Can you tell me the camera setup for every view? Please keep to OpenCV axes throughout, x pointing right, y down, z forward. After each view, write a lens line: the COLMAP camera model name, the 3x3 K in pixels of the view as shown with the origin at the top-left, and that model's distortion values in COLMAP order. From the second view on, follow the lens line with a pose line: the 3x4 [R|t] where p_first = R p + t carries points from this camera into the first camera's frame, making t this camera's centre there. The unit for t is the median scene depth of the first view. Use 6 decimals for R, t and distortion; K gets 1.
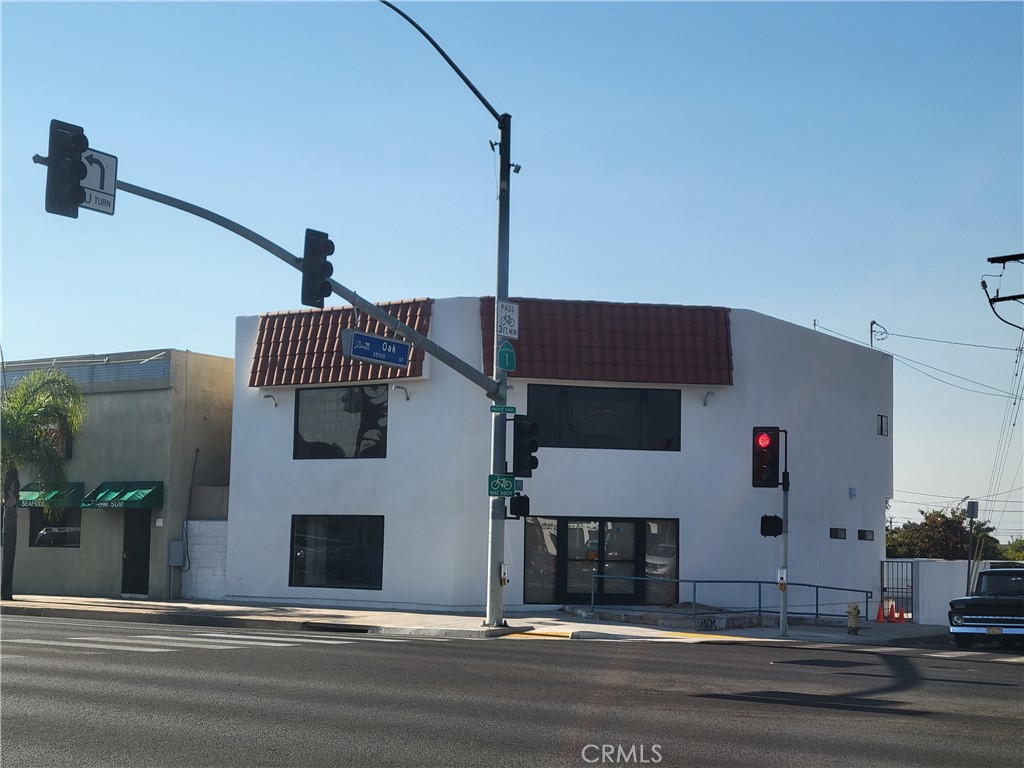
lens RADIAL K [[1521.9, 0, 517.1], [0, 1521.9, 420.3], [0, 0, 1]] dist [0.110575, -0.015486]
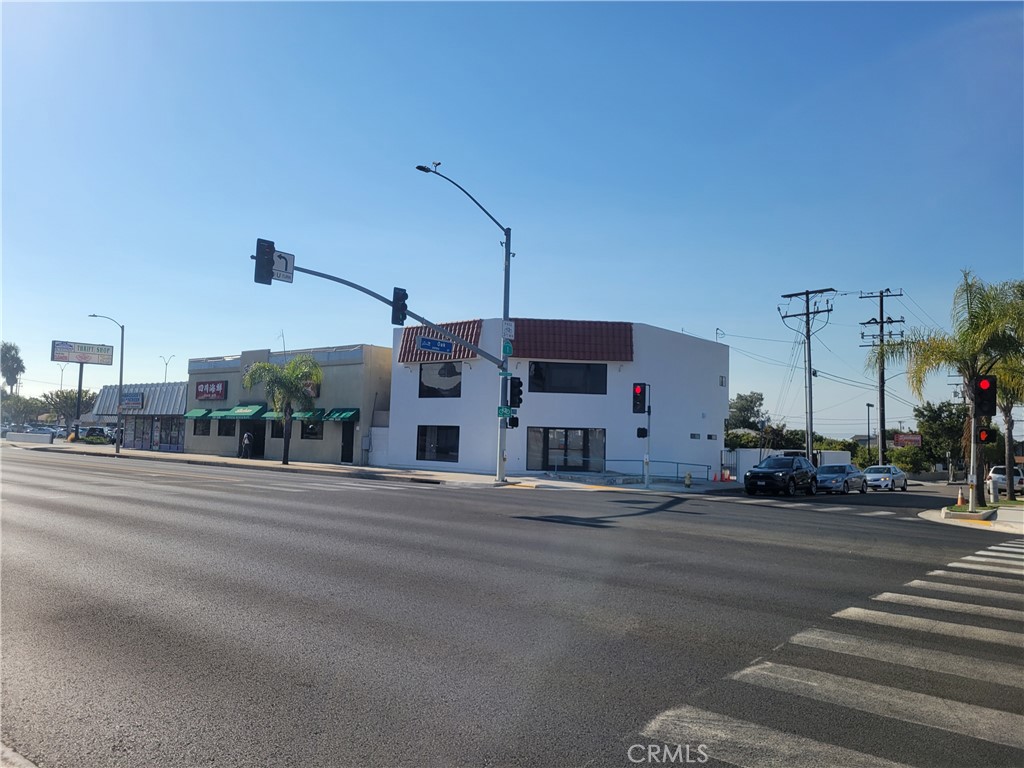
lens RADIAL K [[764.6, 0, 512.0], [0, 764.6, 384.0], [0, 0, 1]] dist [0.056067, -0.000155]
pose [[0.994695, 0.001395, -0.102863, 0.087017], [-0.000340, 0.999947, 0.010272, -0.003942], [0.102872, -0.010183, 0.994643, -0.007268]]
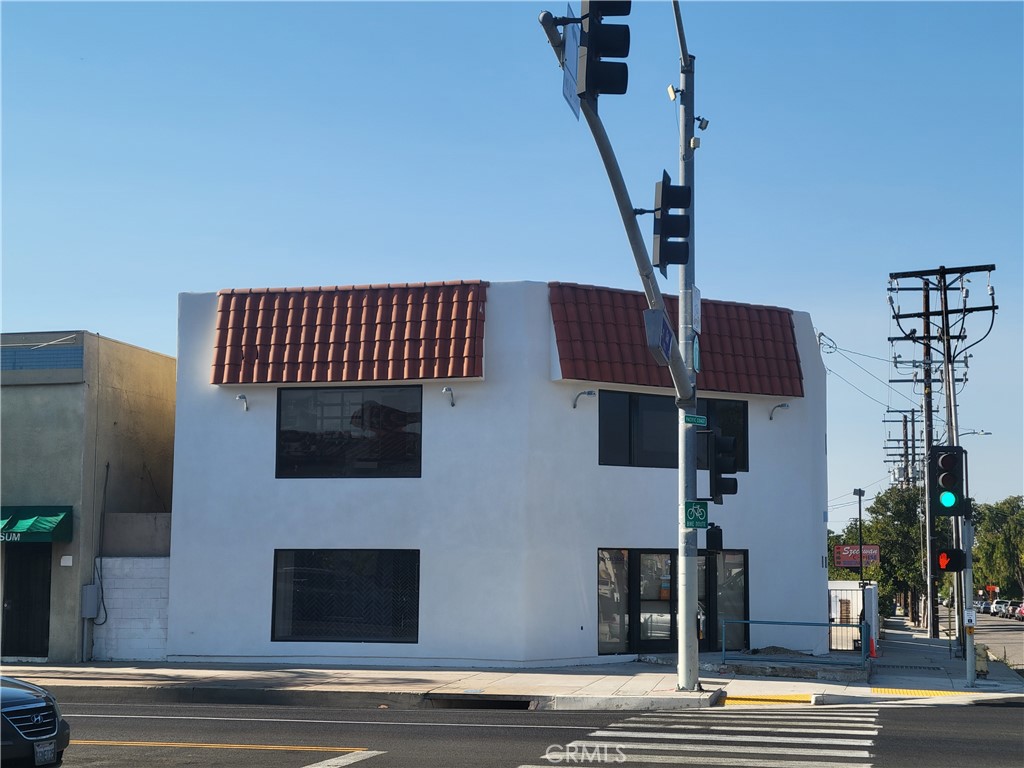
lens RADIAL K [[1521.9, 0, 517.1], [0, 1521.9, 420.3], [0, 0, 1]] dist [0.110575, -0.015486]
pose [[0.935398, 0.019608, 0.353052, -0.321355], [-0.016105, 0.999788, -0.012857, 0.004163], [-0.353230, 0.006341, 0.935515, 0.233354]]
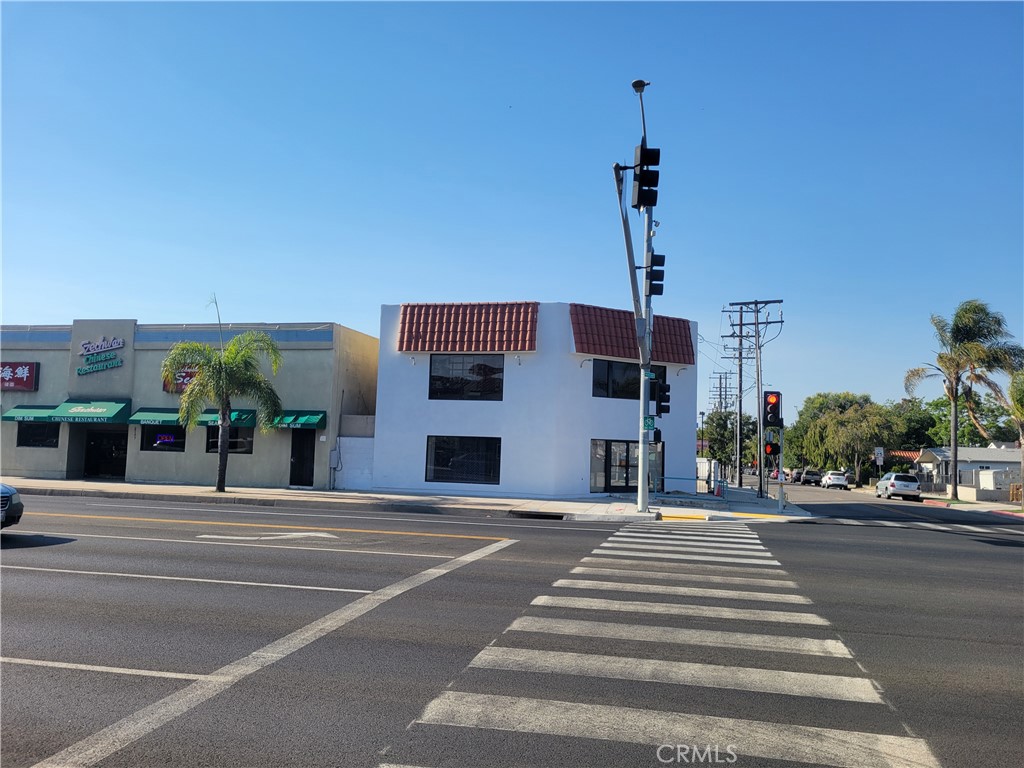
lens RADIAL K [[764.6, 0, 512.0], [0, 764.6, 384.0], [0, 0, 1]] dist [0.056067, -0.000155]
pose [[0.935857, 0.036691, 0.350465, -0.354746], [-0.039829, 0.999205, 0.001747, 0.005467], [-0.350122, -0.015594, 0.936574, 0.255225]]
